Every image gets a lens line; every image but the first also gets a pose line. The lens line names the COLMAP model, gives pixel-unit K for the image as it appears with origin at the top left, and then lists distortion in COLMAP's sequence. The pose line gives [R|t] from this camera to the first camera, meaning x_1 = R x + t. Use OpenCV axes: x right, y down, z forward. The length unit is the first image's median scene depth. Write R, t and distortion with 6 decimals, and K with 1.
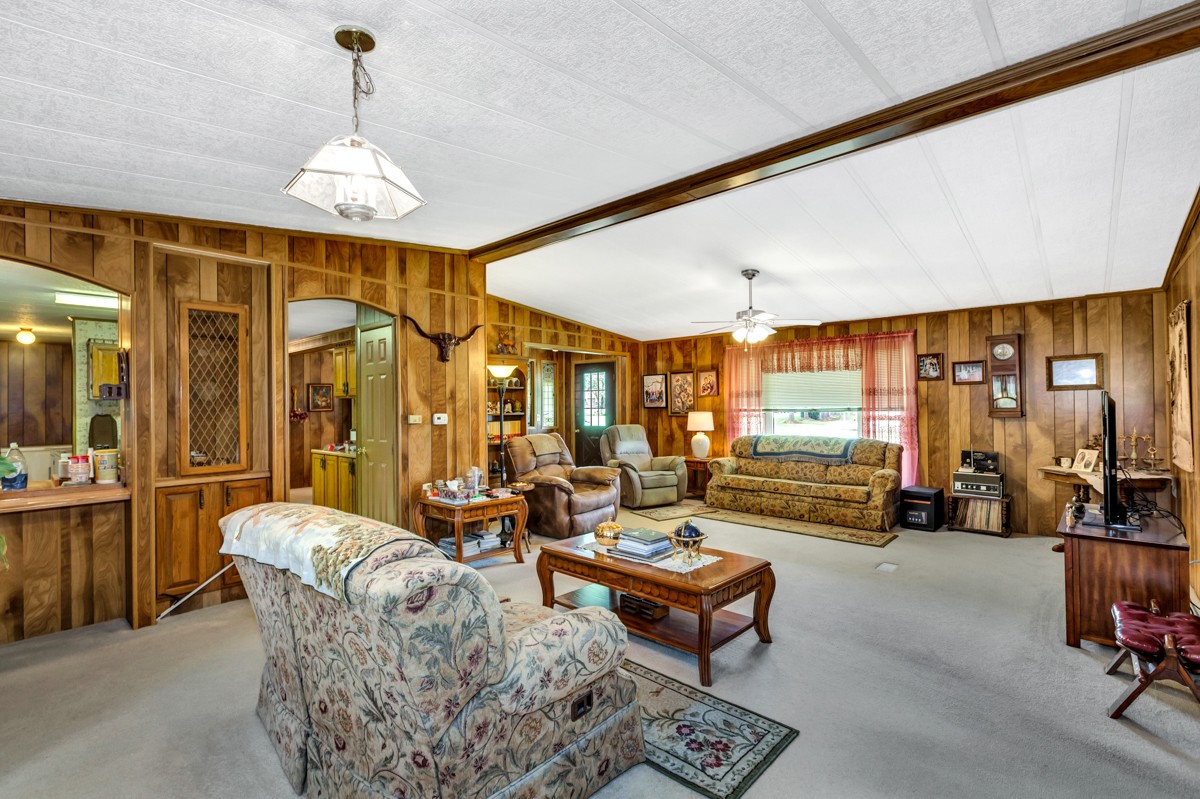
lens RADIAL K [[544.1, 0, 600.0], [0, 544.1, 399.5], [0, 0, 1]] dist [-0.000301, 0.000619]
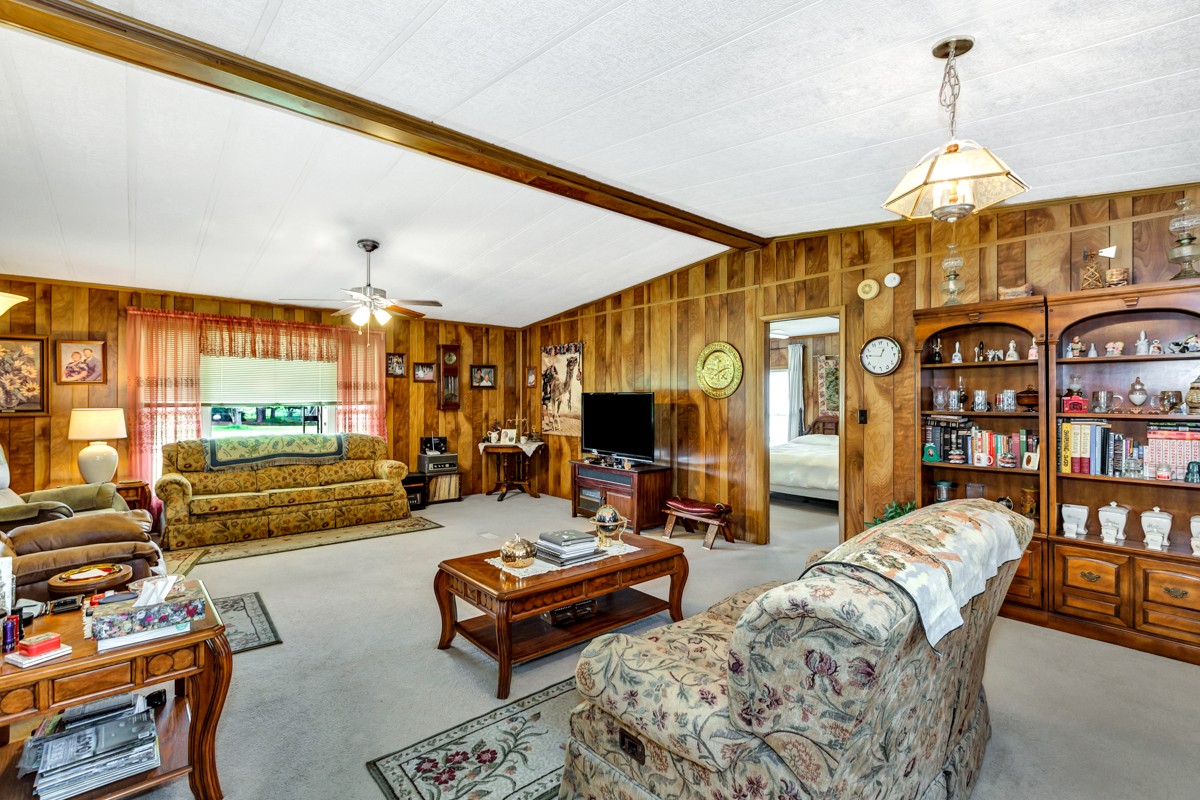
lens RADIAL K [[544.1, 0, 600.0], [0, 544.1, 400.0], [0, 0, 1]] dist [-0.000301, 0.000619]
pose [[0.108200, 0.005504, 0.994114, -0.437910], [-0.011683, 0.999923, -0.004265, 0.011084], [-0.994061, -0.011153, 0.108256, 0.446463]]
